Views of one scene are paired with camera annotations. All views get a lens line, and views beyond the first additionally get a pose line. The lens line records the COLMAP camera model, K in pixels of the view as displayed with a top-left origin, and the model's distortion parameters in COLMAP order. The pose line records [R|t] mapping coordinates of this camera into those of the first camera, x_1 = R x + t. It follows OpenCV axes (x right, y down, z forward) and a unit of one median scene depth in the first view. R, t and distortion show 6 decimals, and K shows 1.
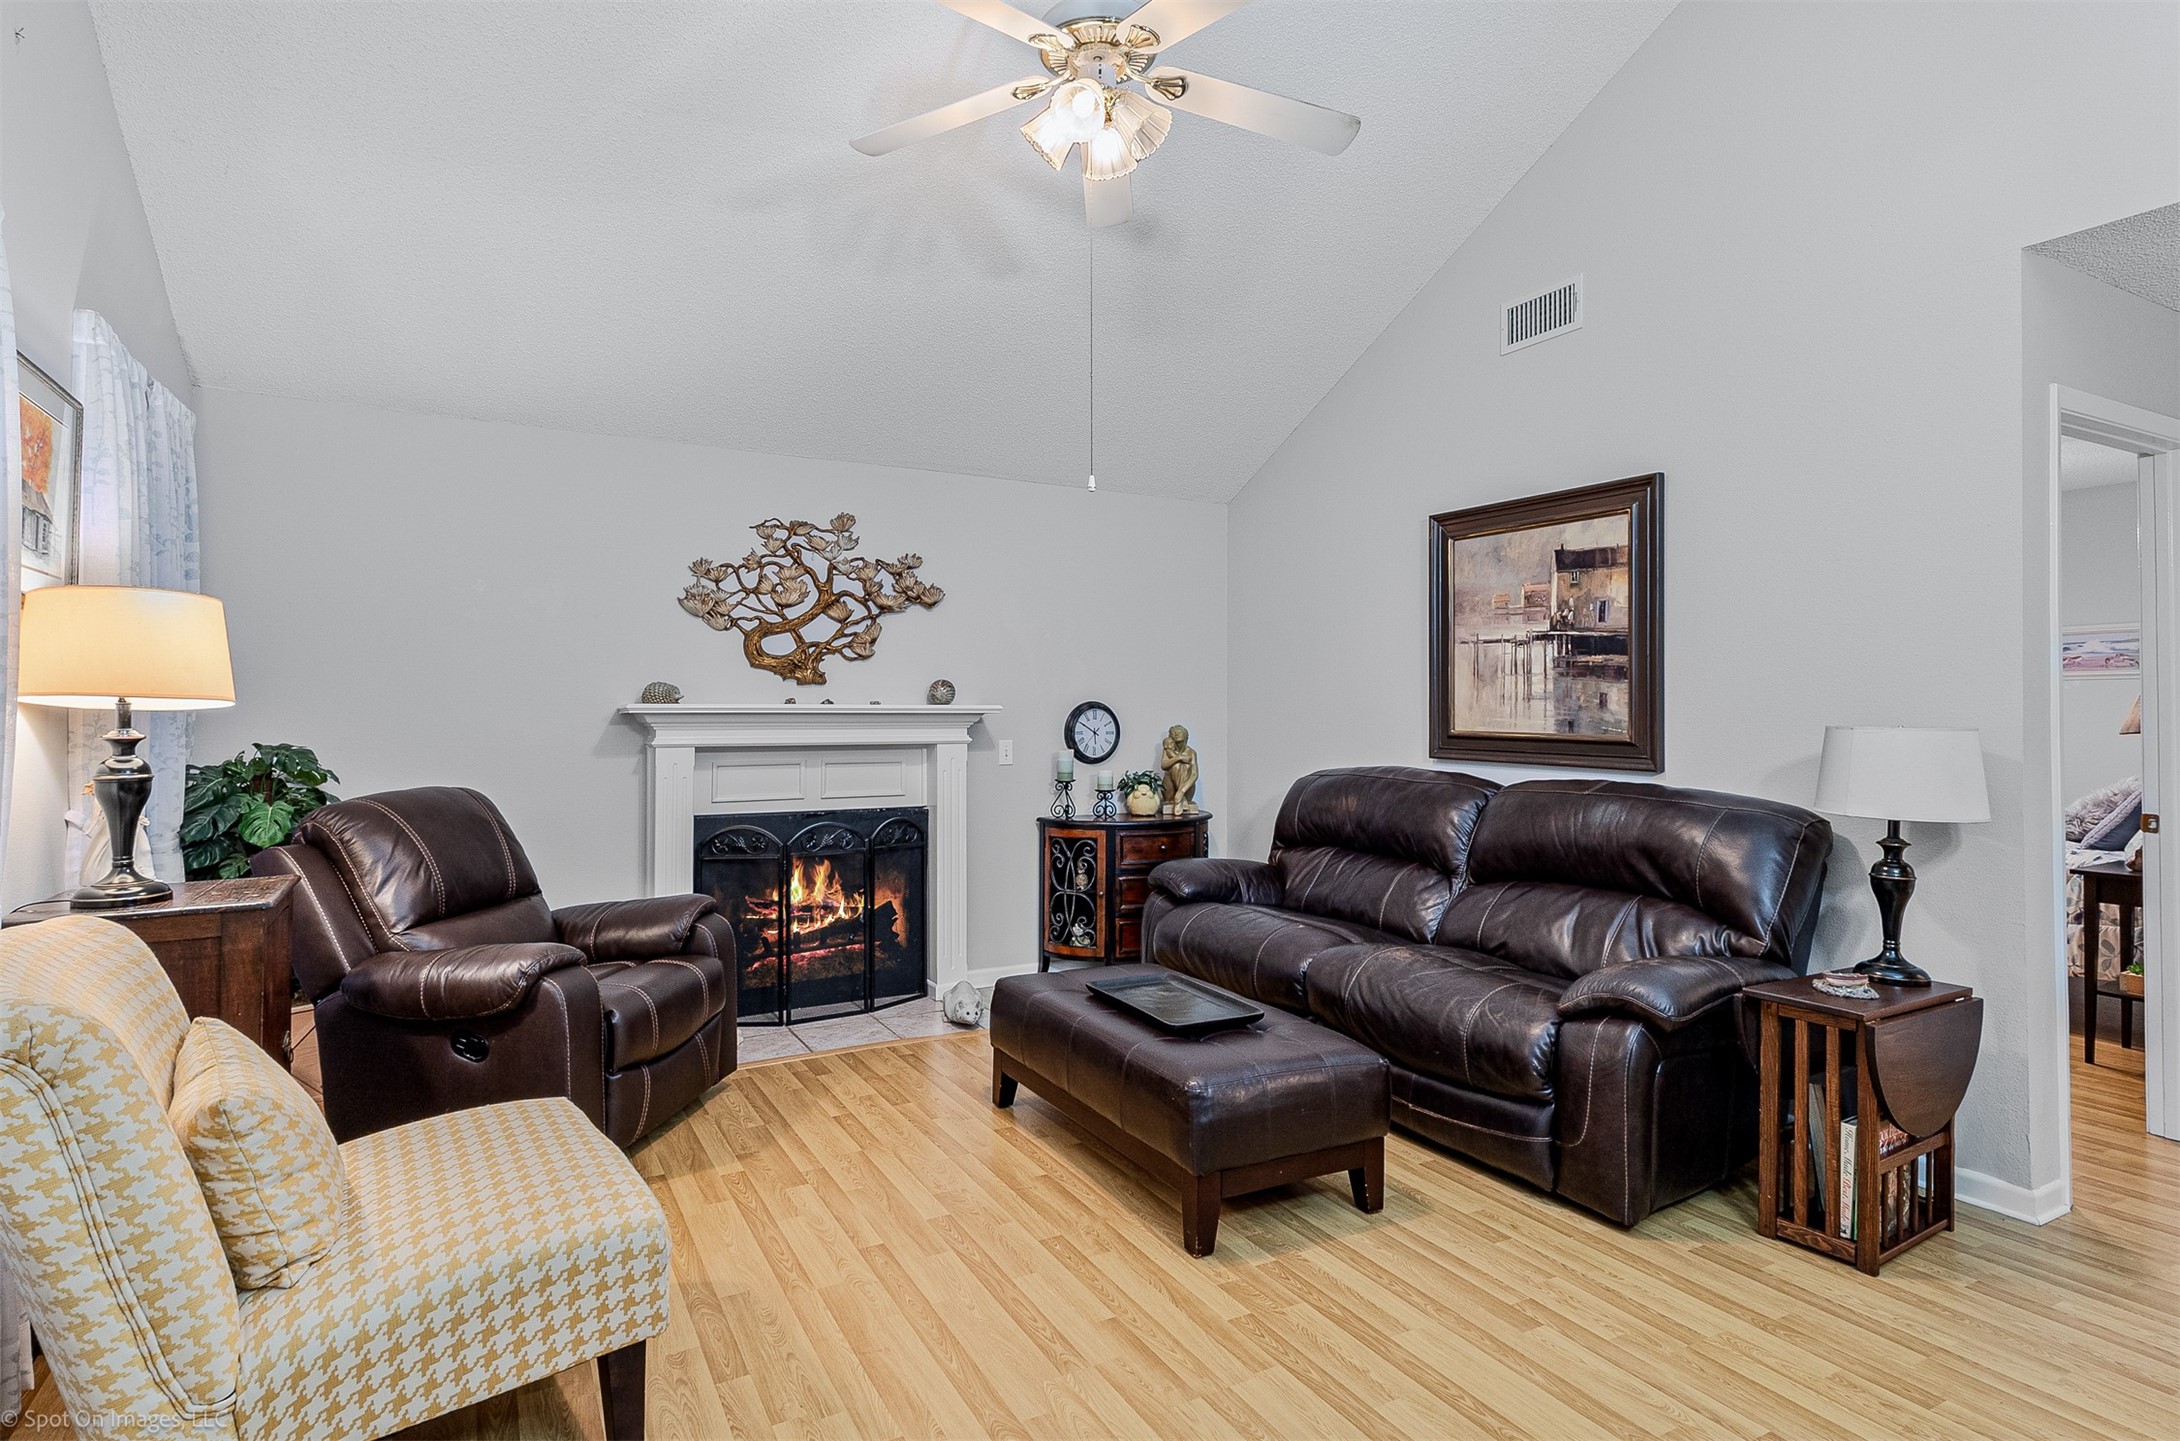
lens RADIAL K [[1107.2, 0, 1089.0], [0, 1107.2, 709.6], [0, 0, 1]] dist [0.003279, -0.000290]
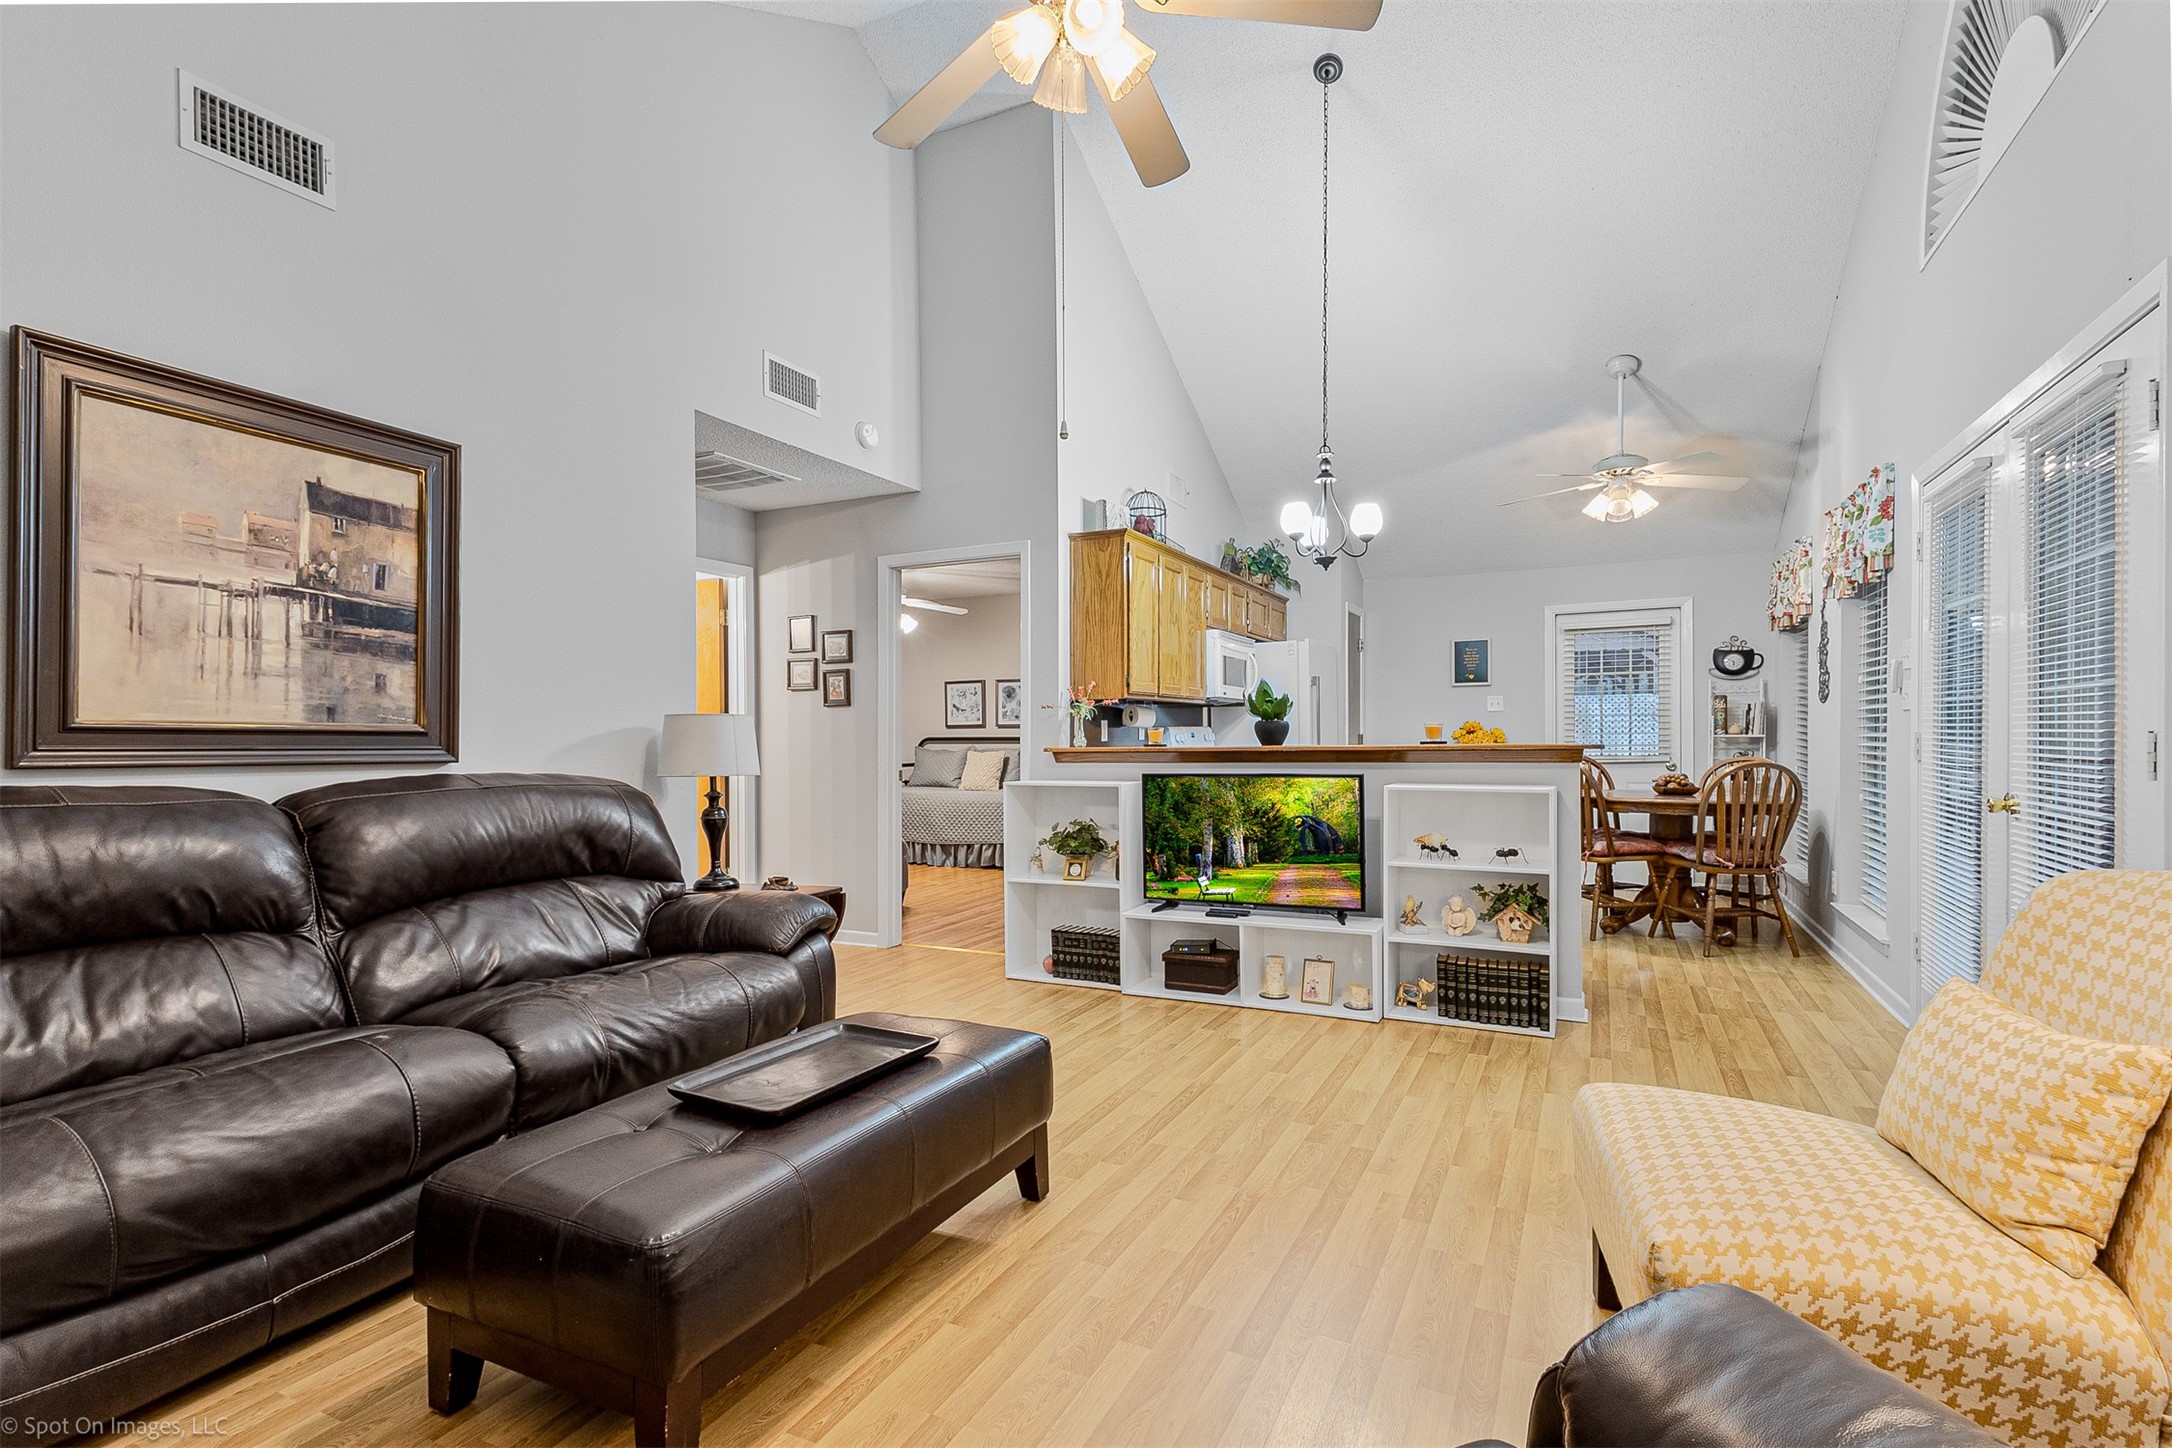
lens RADIAL K [[1003.2, 0, 1102.2], [0, 1003.2, 762.3], [0, 0, 1]] dist [-0.000073, -0.000002]
pose [[-0.561634, -0.024395, 0.827026, -0.476183], [-0.002577, 0.999612, 0.027736, 0.029353], [-0.827382, 0.013446, -0.561479, 0.970078]]
